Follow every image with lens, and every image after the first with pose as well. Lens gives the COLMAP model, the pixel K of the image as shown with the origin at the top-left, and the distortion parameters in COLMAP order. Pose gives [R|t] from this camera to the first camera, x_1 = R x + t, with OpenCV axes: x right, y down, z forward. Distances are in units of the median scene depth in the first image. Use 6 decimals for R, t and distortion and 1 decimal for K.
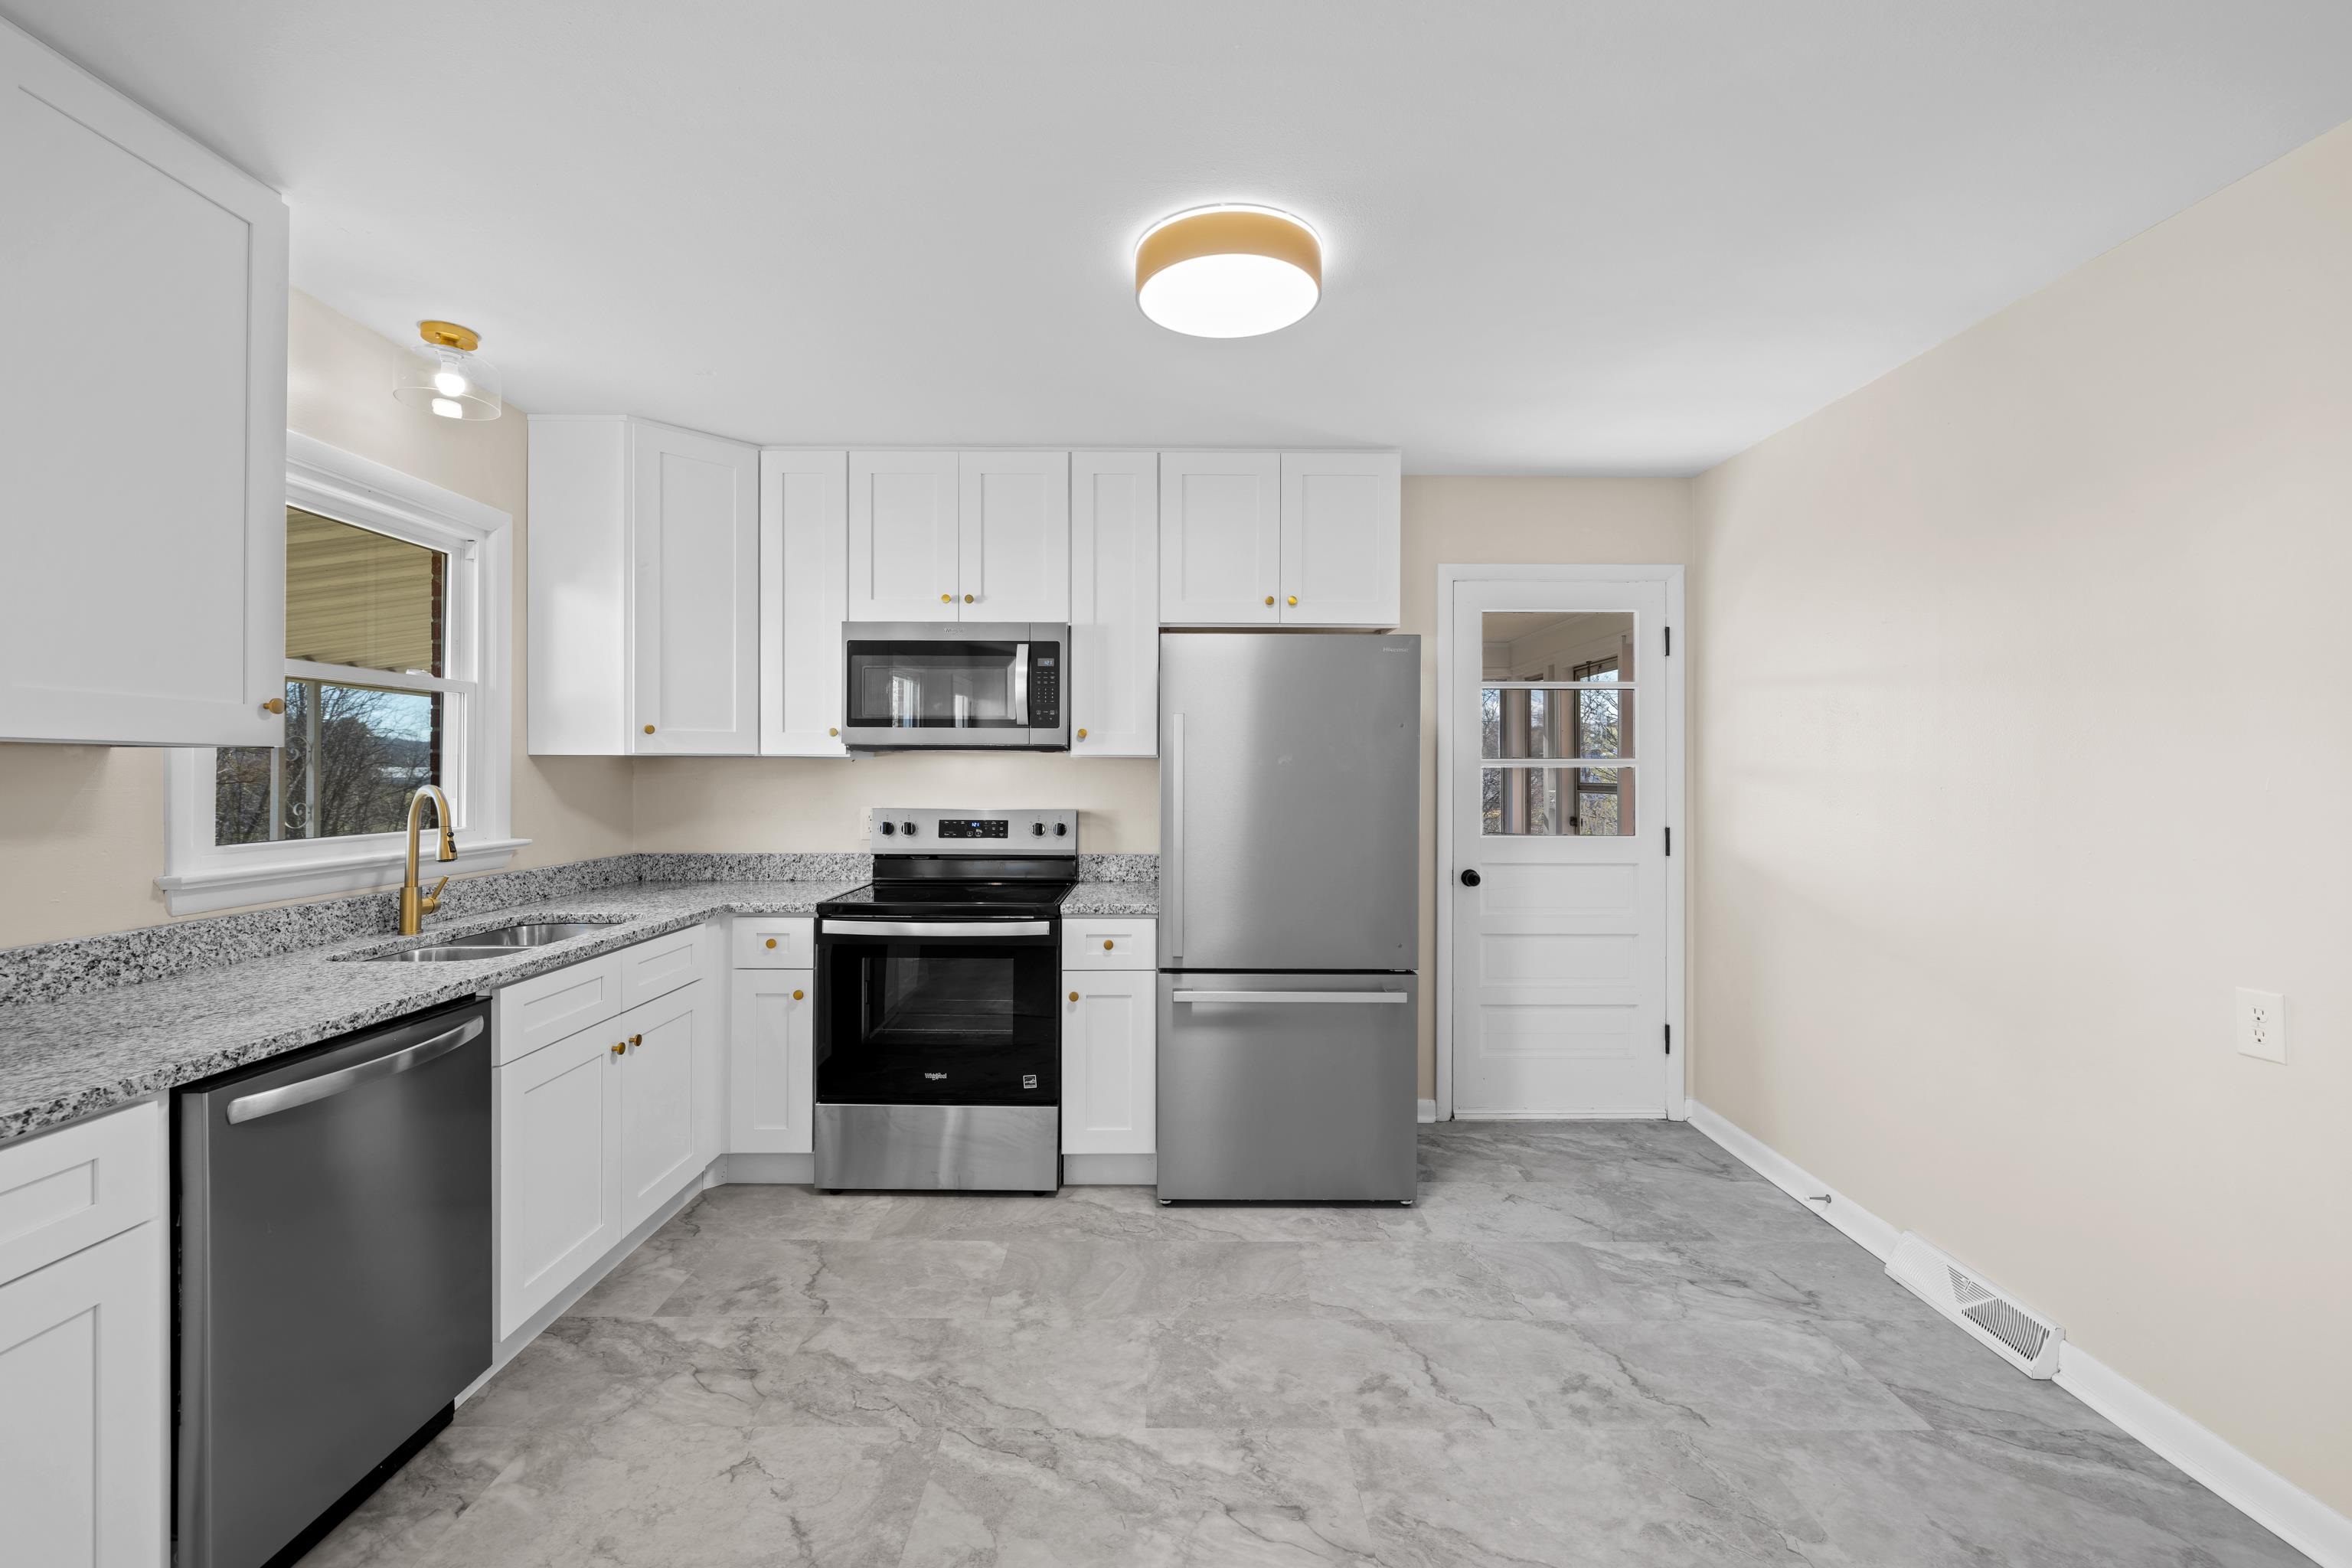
lens RADIAL K [[1000.5, 0, 1171.2], [0, 1000.5, 768.2], [0, 0, 1]] dist [0.000510, -0.000010]
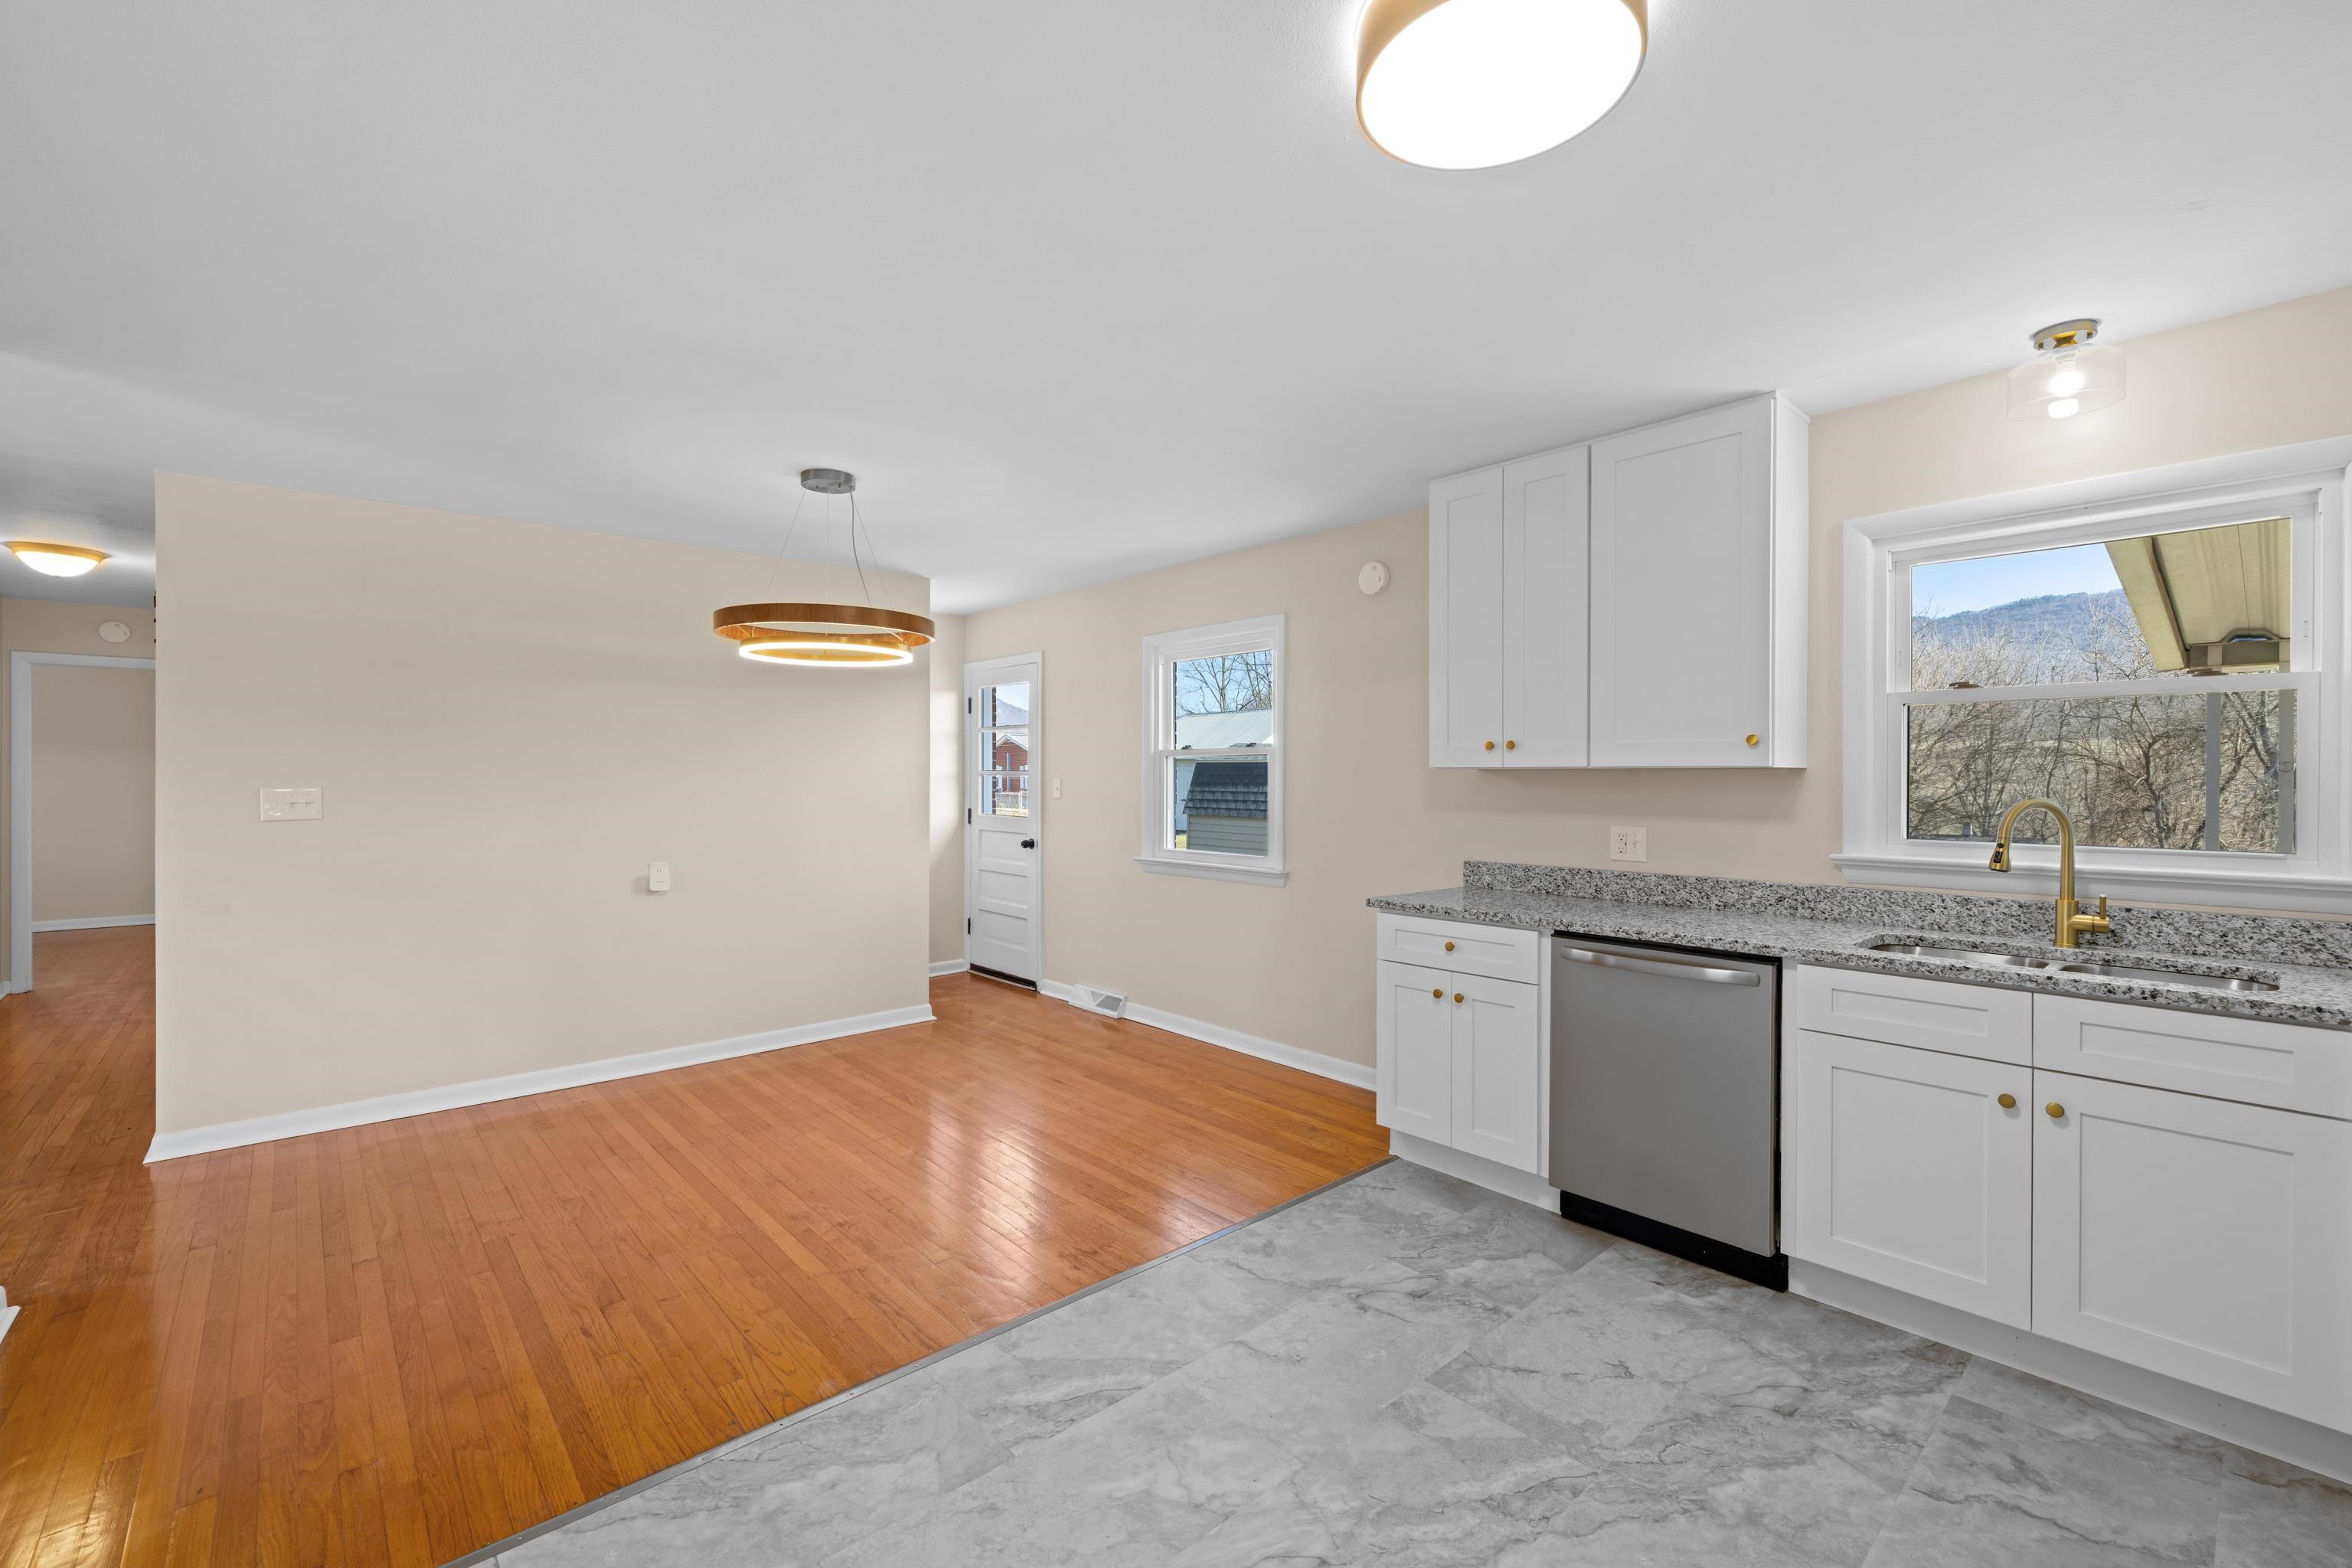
lens RADIAL K [[1000.5, 0, 1182.1], [0, 1000.5, 781.1], [0, 0, 1]] dist [0.000510, -0.000010]
pose [[-0.745896, -0.000455, -0.666062, 0.655939], [-0.000361, 1.000000, -0.000279, 0.000703], [0.666062, 0.000032, -0.745896, 1.343737]]
